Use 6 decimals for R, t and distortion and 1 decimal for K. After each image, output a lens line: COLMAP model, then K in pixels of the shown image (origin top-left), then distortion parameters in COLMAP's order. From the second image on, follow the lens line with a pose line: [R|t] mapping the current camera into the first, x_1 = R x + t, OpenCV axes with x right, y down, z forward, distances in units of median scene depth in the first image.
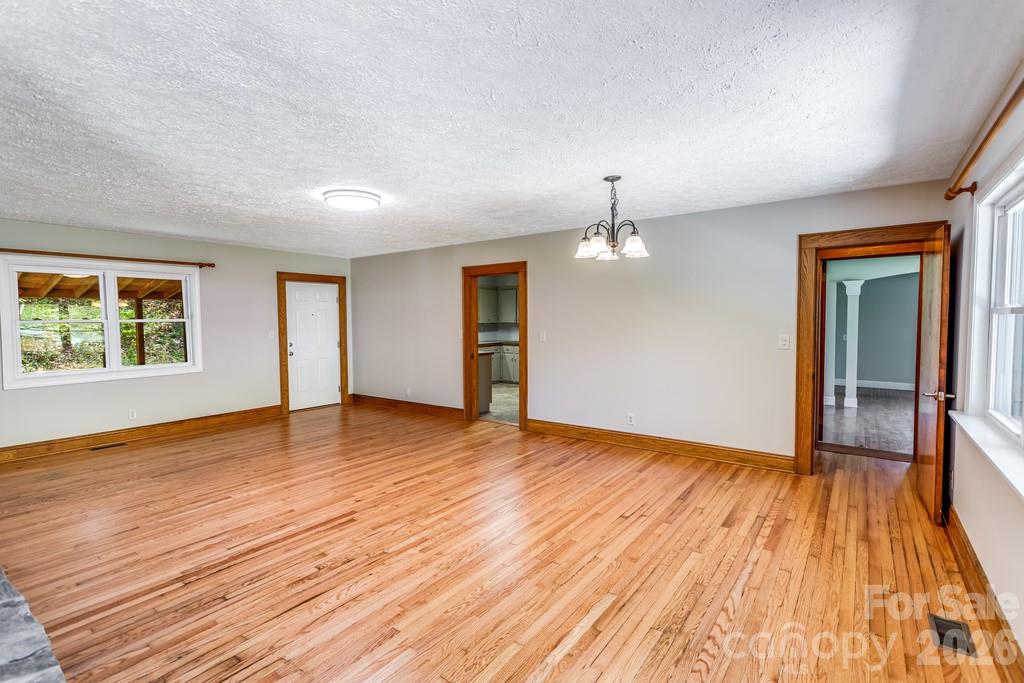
lens RADIAL K [[482.3, 0, 504.8], [0, 482.3, 342.3], [0, 0, 1]] dist [0.010782, 0.000281]
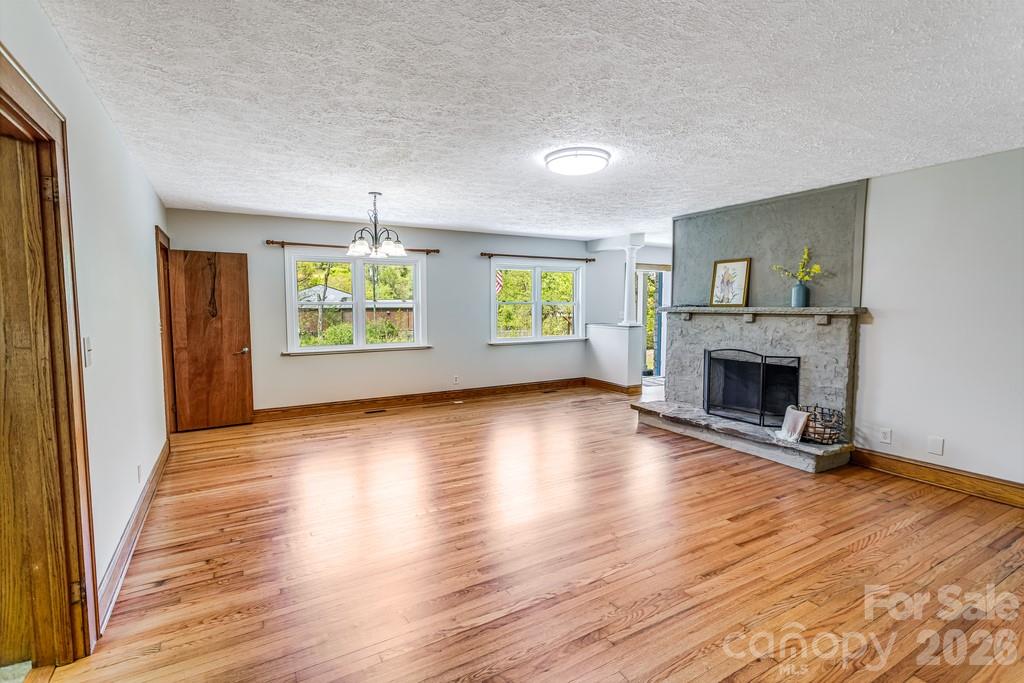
lens RADIAL K [[482.3, 0, 504.8], [0, 482.3, 342.3], [0, 0, 1]] dist [0.010782, 0.000281]
pose [[-0.918165, -0.021120, 0.395636, -0.629376], [0.027578, 0.992749, 0.116996, -0.095257], [-0.395238, 0.118333, -0.910925, 2.177472]]
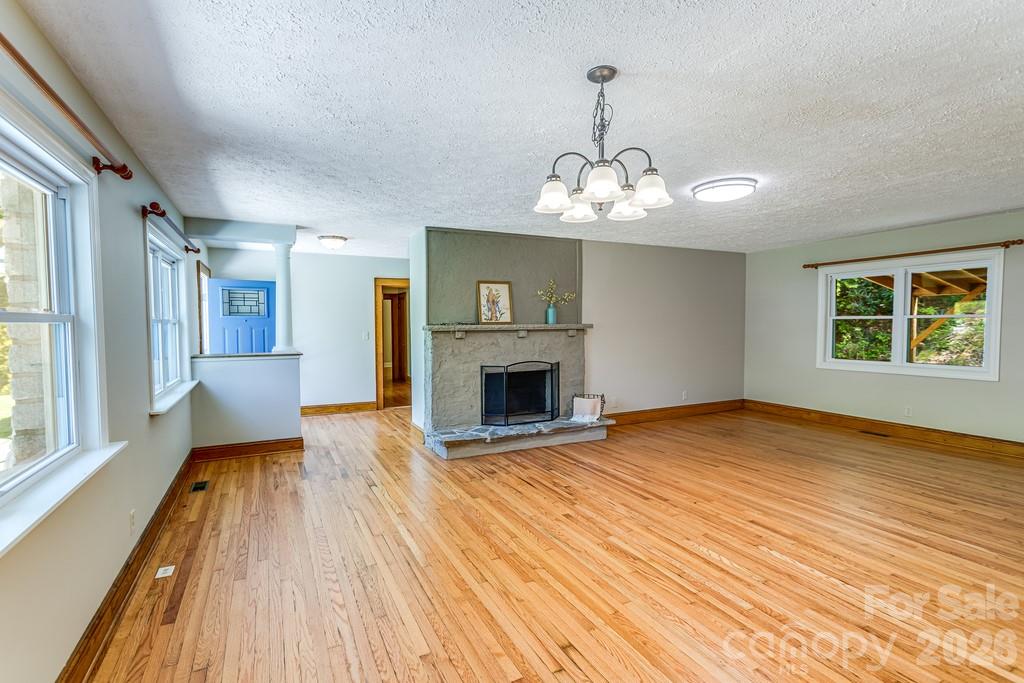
lens RADIAL K [[482.3, 0, 504.8], [0, 482.3, 342.3], [0, 0, 1]] dist [0.010782, 0.000281]
pose [[-0.453036, 0.049174, -0.890135, 0.843663], [-0.030957, 0.997008, 0.070833, -0.064518], [0.890955, 0.059646, -0.450158, 1.236164]]
